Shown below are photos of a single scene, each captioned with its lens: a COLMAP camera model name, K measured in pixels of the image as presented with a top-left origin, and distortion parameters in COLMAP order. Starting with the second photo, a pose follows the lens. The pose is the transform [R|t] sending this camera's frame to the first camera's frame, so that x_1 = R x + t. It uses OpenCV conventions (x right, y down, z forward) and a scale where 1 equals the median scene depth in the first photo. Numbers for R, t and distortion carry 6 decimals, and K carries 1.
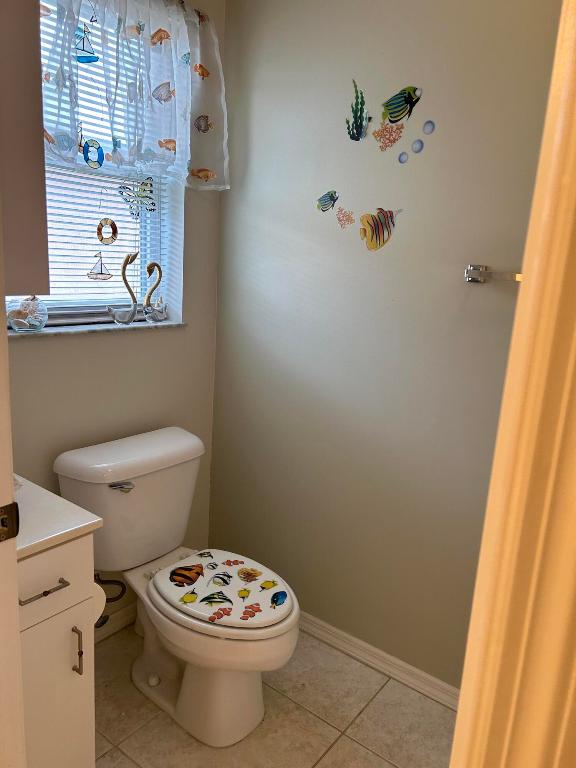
lens RADIAL K [[578.0, 0, 288.0], [0, 578.0, 384.0], [0, 0, 1]] dist [0.049988, -0.039875]
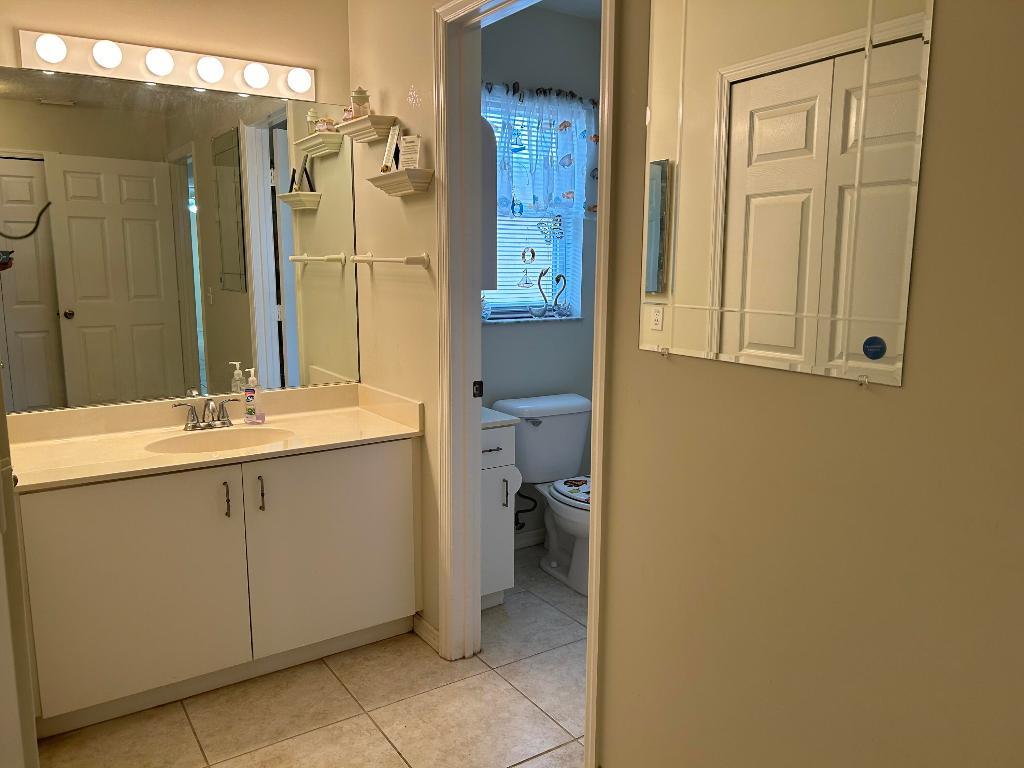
lens RADIAL K [[770.6, 0, 512.0], [0, 770.6, 384.0], [0, 0, 1]] dist [0.049988, -0.039875]
pose [[0.943509, -0.005436, -0.331304, 0.300734], [-0.020673, 0.996952, -0.075231, 0.215569], [0.330703, 0.077830, 0.940520, -0.842862]]
